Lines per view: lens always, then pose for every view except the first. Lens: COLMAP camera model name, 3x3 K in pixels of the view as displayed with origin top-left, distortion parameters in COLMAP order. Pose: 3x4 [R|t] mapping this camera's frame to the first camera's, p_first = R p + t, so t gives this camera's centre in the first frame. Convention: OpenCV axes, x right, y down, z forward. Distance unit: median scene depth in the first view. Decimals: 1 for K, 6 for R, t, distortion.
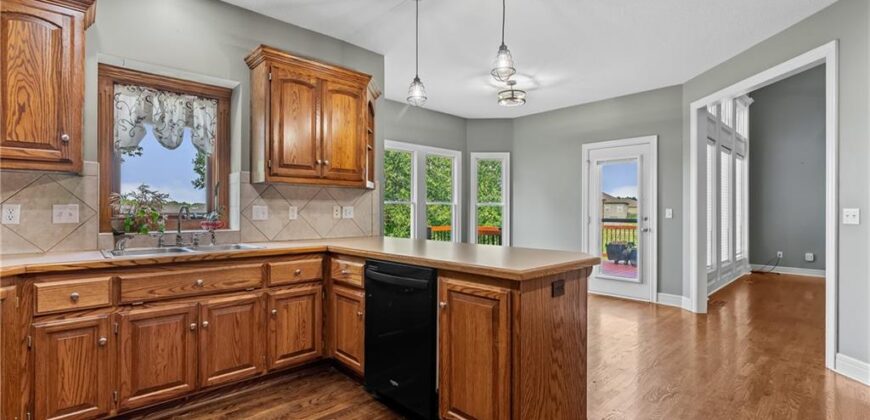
lens RADIAL K [[390.7, 0, 425.6], [0, 390.7, 206.9], [0, 0, 1]] dist [0.000055, 0.001237]
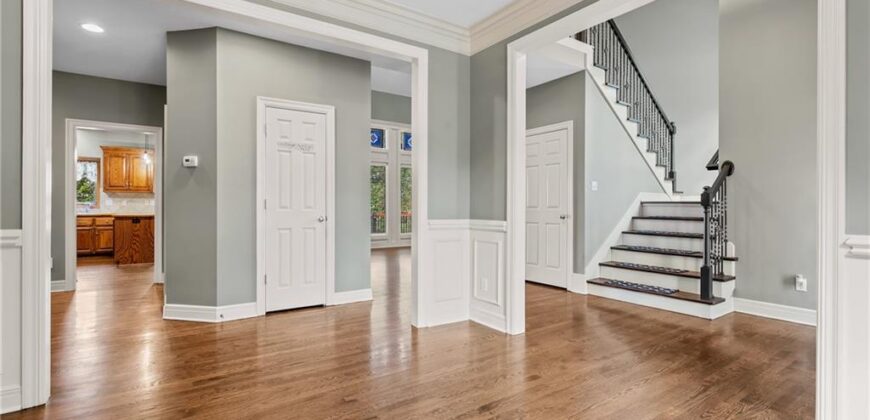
lens RADIAL K [[390.7, 0, 434.2], [0, 390.7, 206.2], [0, 0, 1]] dist [0.000055, 0.001237]
pose [[0.988920, -0.004846, -0.148369, 2.398174], [0.006875, 0.999890, 0.013163, 0.019810], [0.148289, -0.014037, 0.988844, -1.484837]]
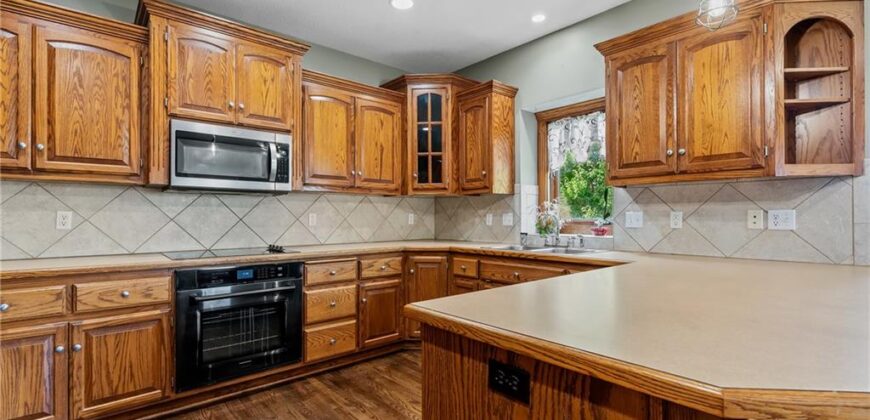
lens RADIAL K [[390.7, 0, 428.1], [0, 390.7, 213.8], [0, 0, 1]] dist [0.000055, 0.001237]
pose [[-0.034961, -0.007705, -0.999359, 0.522519], [0.014062, 0.999867, -0.008201, 0.002582], [0.999290, -0.014340, -0.034848, 0.582079]]
